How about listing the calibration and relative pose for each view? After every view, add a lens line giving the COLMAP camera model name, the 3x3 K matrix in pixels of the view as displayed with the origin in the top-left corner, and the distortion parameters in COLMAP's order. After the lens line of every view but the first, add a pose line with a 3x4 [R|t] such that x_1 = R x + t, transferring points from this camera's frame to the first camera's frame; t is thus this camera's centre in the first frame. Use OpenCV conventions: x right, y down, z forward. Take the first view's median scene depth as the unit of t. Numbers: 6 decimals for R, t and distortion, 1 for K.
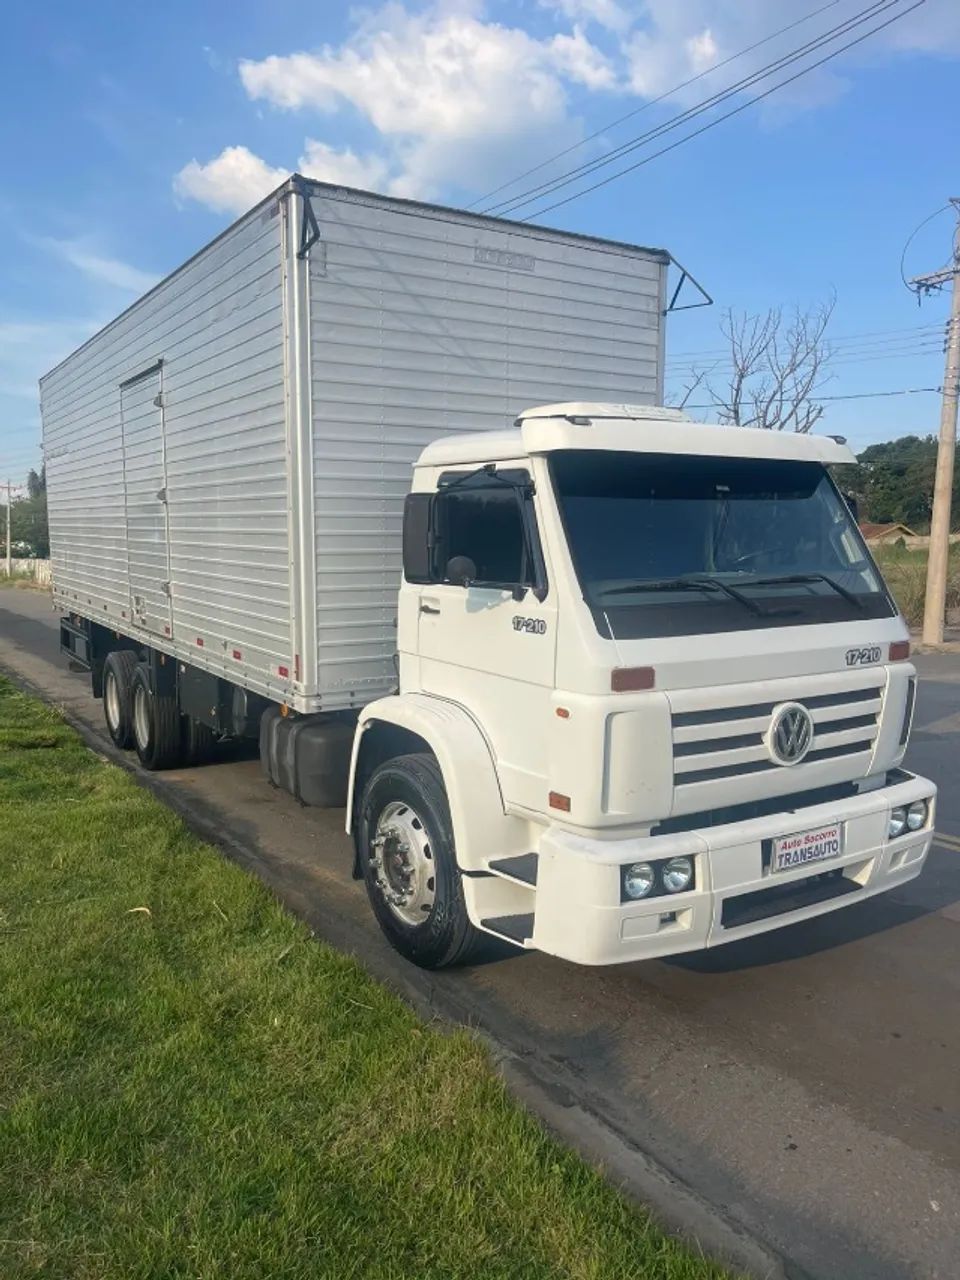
lens RADIAL K [[987.4, 0, 480.0], [0, 987.4, 640.0], [0, 0, 1]] dist [0.071213, -0.110522]
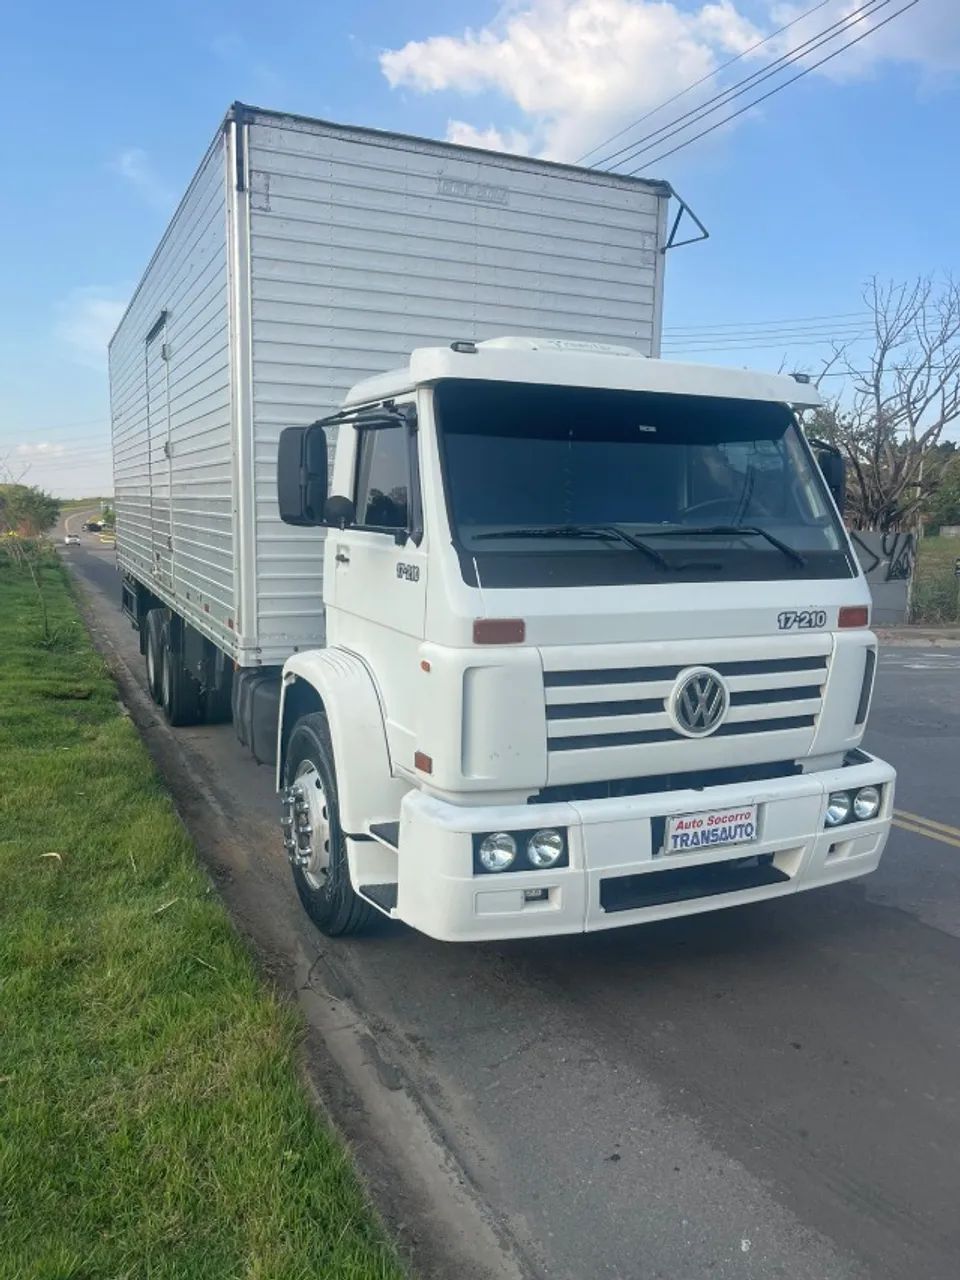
lens RADIAL K [[987.4, 0, 480.0], [0, 987.4, 640.0], [0, 0, 1]] dist [0.071213, -0.110522]
pose [[0.990316, 0.034263, -0.134534, 0.223124], [-0.031720, 0.999276, 0.021001, 0.024754], [0.135156, -0.016531, 0.990686, 0.084766]]
